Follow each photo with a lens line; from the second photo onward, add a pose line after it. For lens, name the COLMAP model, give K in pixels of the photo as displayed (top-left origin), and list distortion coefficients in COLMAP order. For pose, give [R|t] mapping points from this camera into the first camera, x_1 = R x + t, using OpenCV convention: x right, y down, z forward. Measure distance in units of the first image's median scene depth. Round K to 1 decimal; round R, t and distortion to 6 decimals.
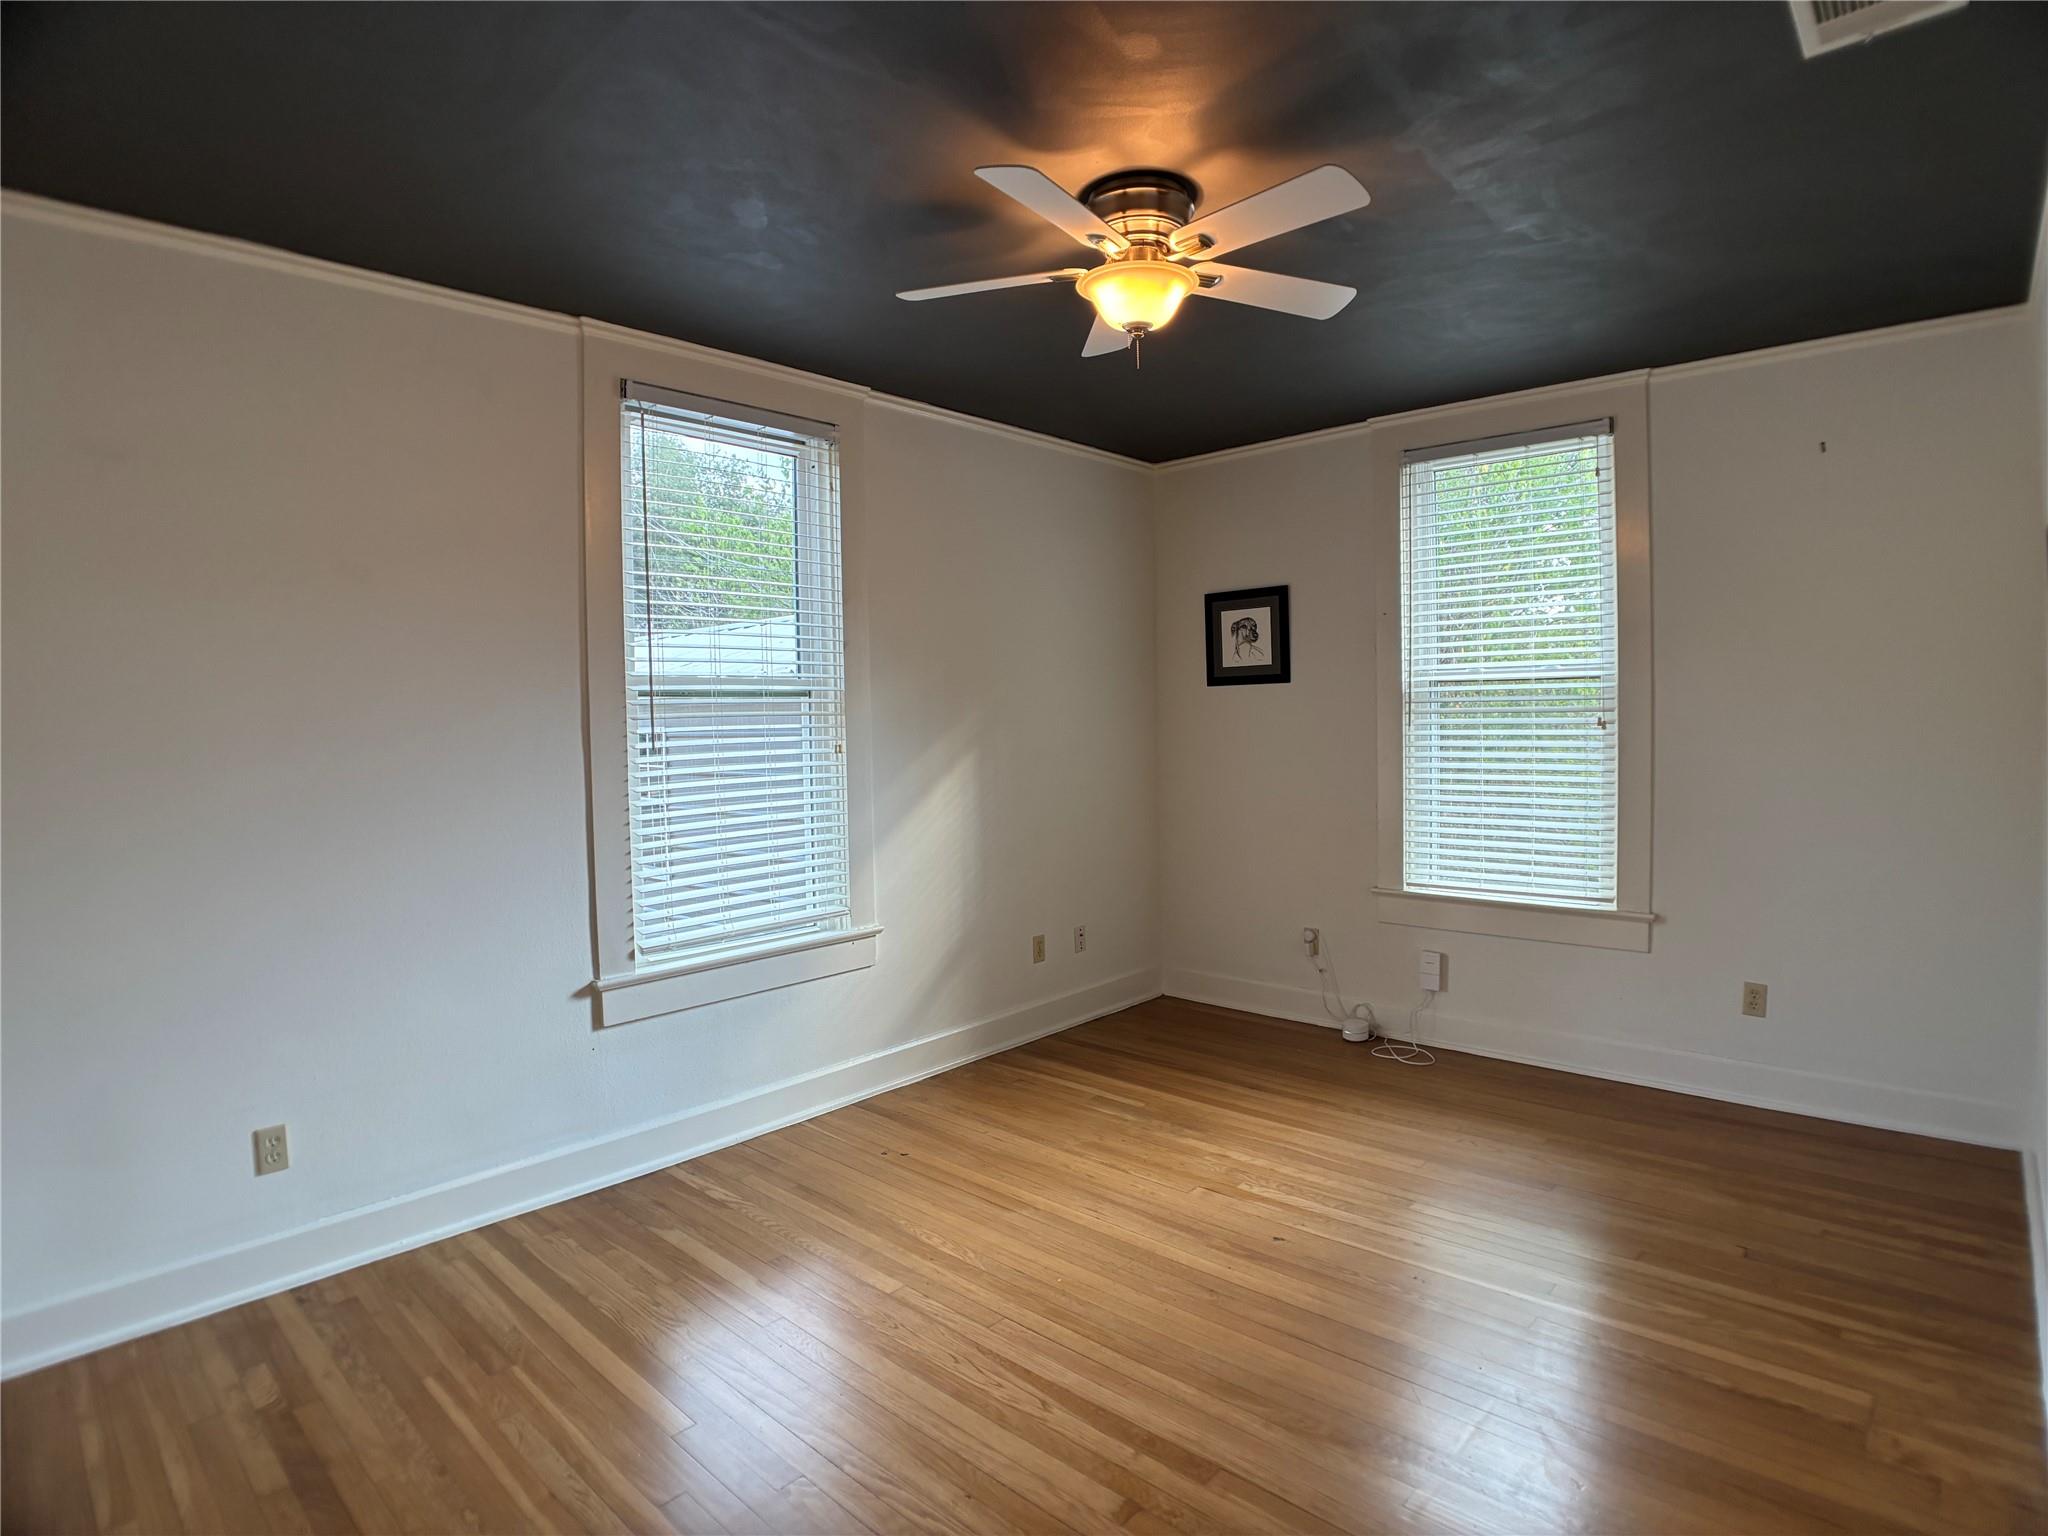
lens RADIAL K [[1073.7, 0, 1018.3], [0, 1073.7, 778.5], [0, 0, 1]] dist [-0.084551, 0.010243]
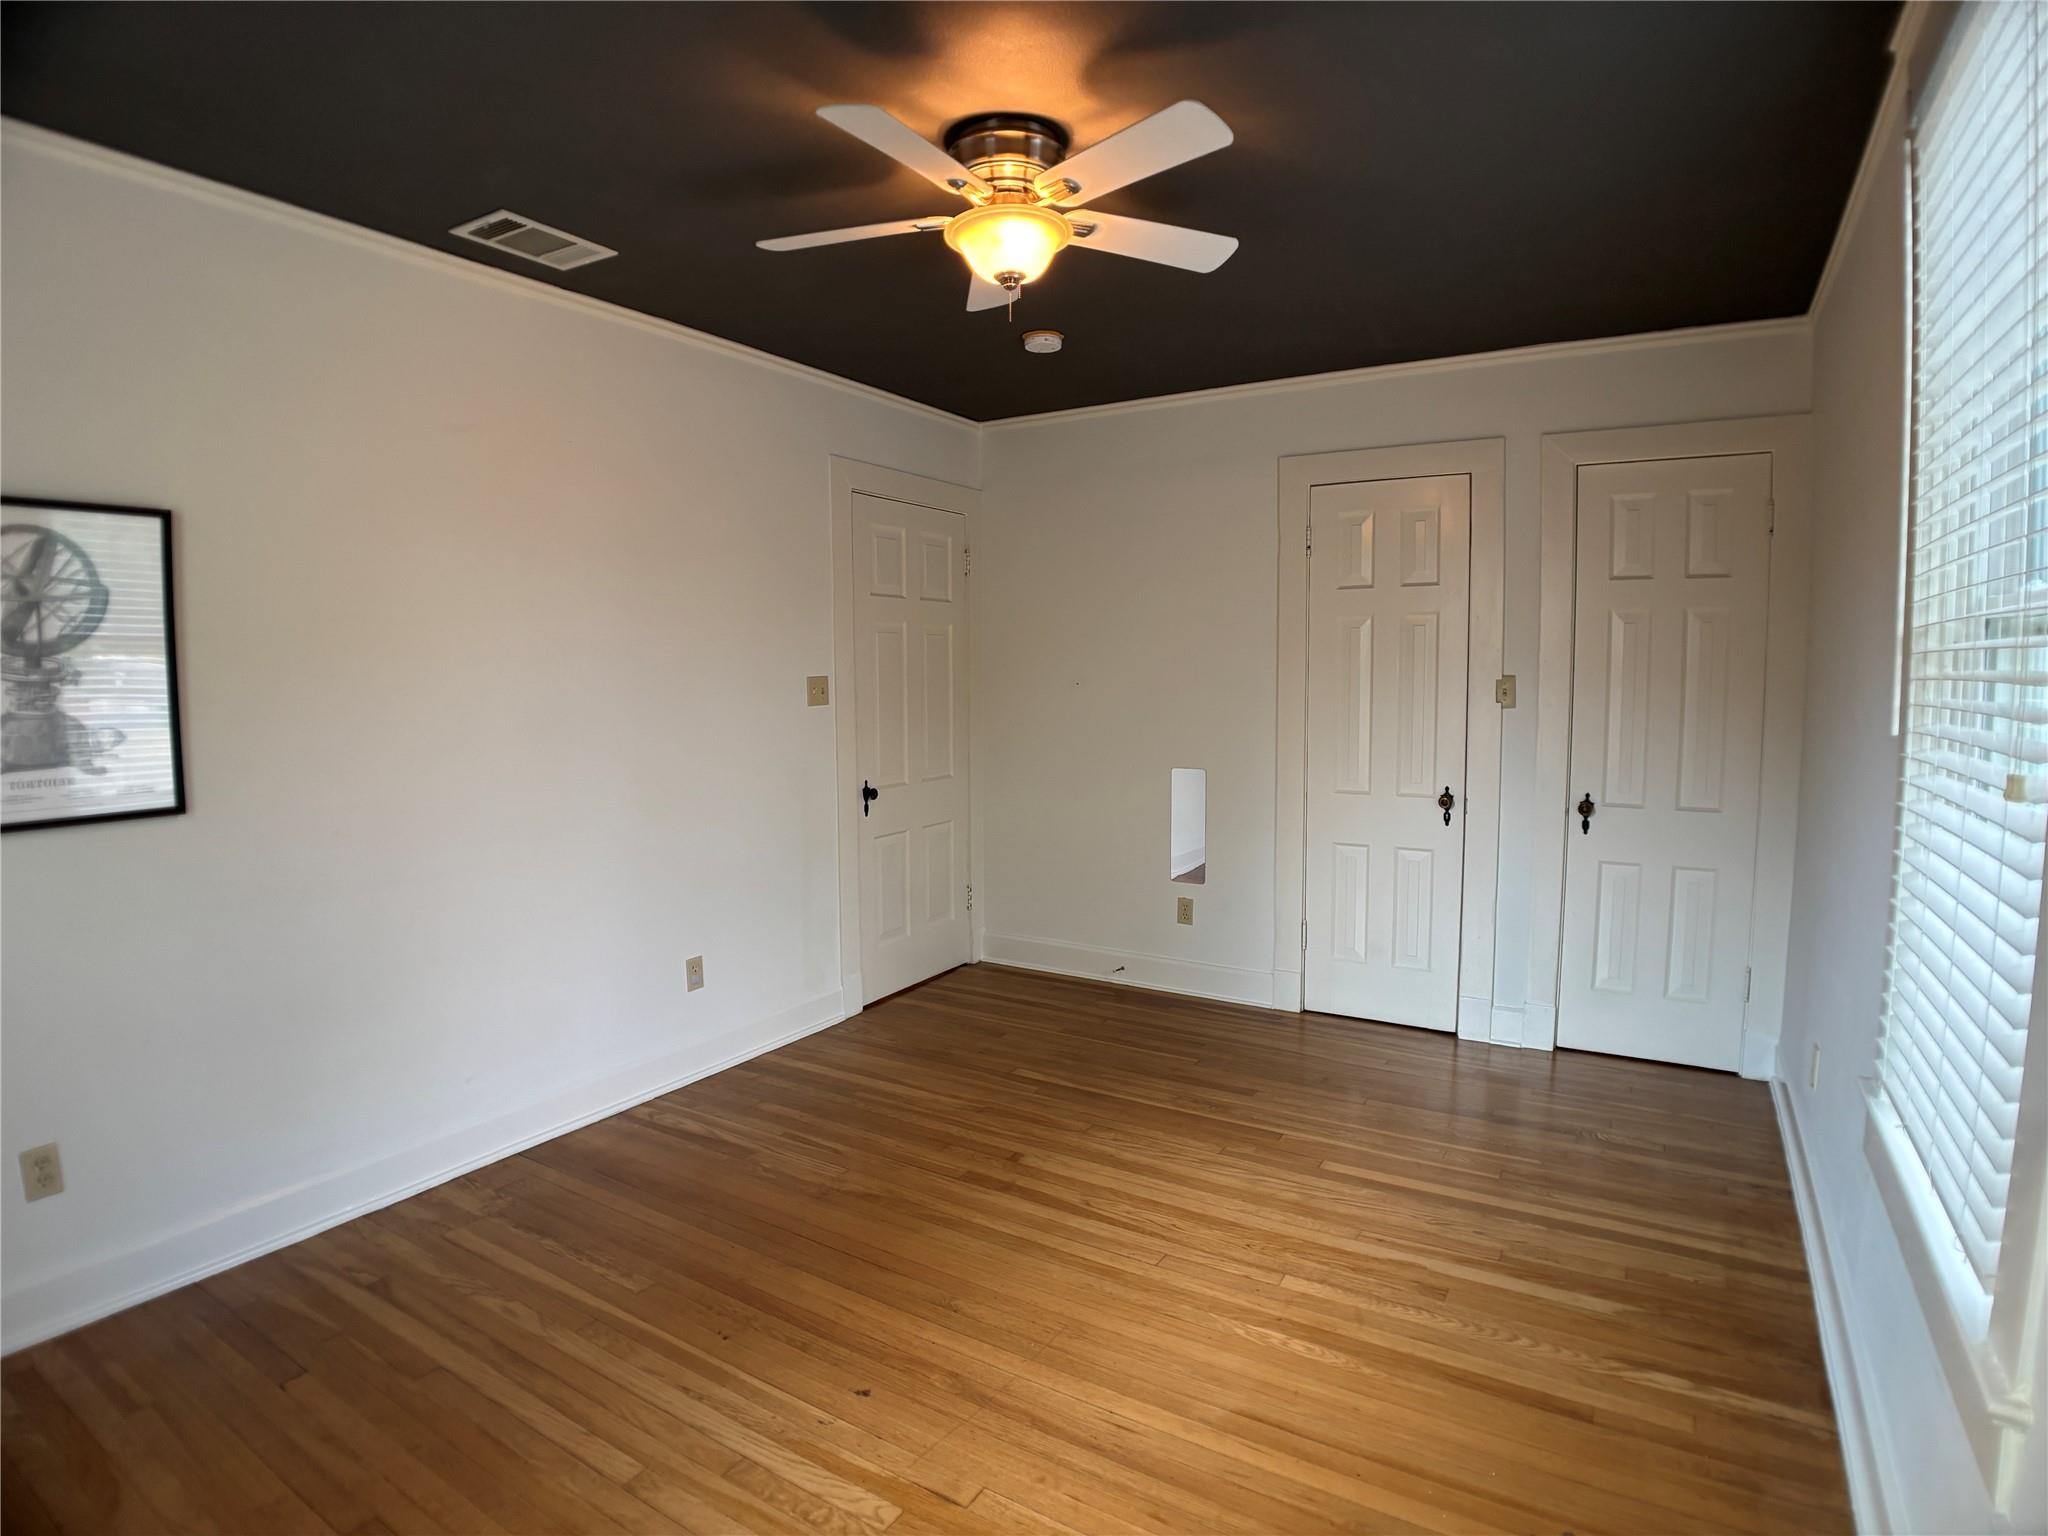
lens RADIAL K [[1073.7, 0, 1018.3], [0, 1073.7, 778.5], [0, 0, 1]] dist [-0.084551, 0.010243]
pose [[-0.980886, 0.049343, -0.188221, 0.308958], [0.018467, 0.986554, 0.162392, -0.137784], [0.193703, 0.155812, -0.968608, 2.010623]]
